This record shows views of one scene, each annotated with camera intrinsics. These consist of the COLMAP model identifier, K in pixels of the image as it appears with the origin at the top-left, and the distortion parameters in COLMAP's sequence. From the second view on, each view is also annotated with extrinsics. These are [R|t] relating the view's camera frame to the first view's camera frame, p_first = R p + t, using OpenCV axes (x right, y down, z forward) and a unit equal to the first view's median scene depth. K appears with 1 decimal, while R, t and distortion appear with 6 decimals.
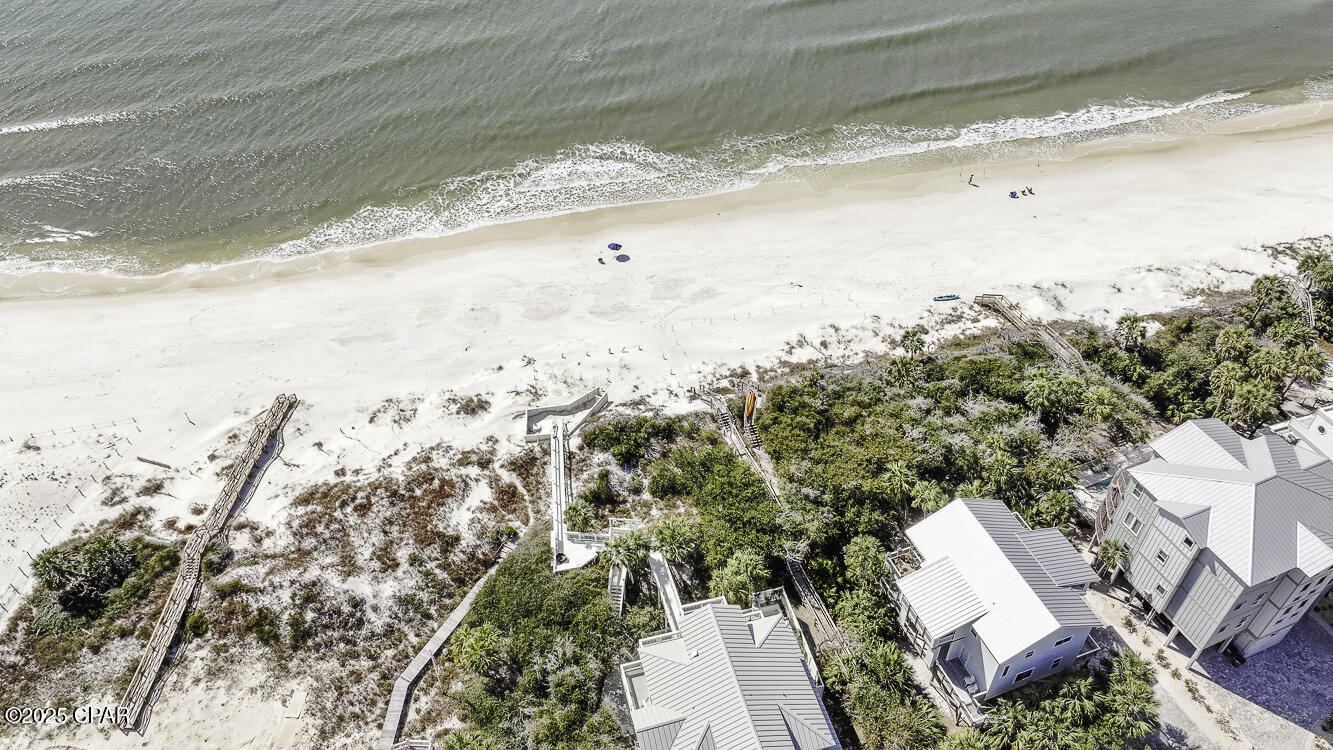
lens RADIAL K [[936.4, 0, 671.3], [0, 936.4, 371.1], [0, 0, 1]] dist [0.004008, 0.006595]
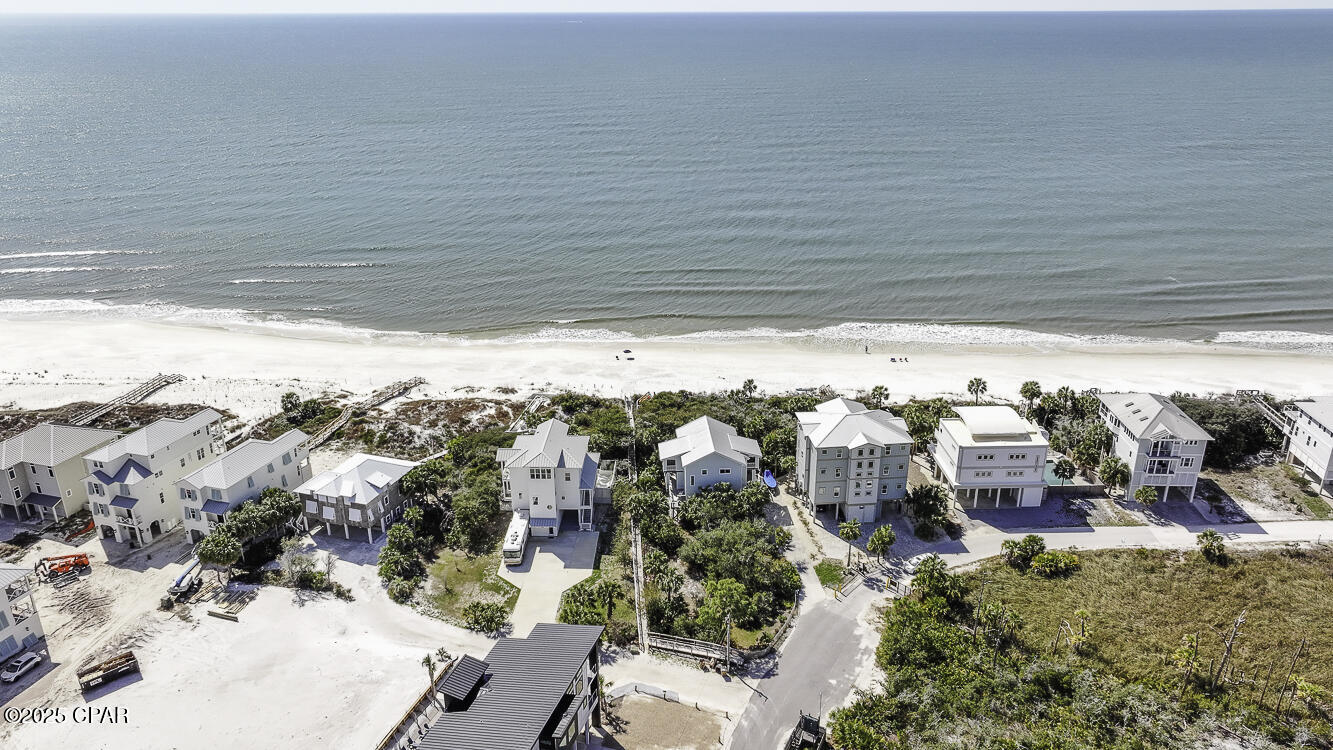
lens RADIAL K [[936.4, 0, 671.3], [0, 936.4, 371.1], [0, 0, 1]] dist [0.004008, 0.006595]
pose [[0.958853, 0.107087, -0.262933, 0.709177], [-0.193693, 0.923868, -0.330078, 0.674493], [0.207568, 0.367425, 0.906595, -0.753681]]
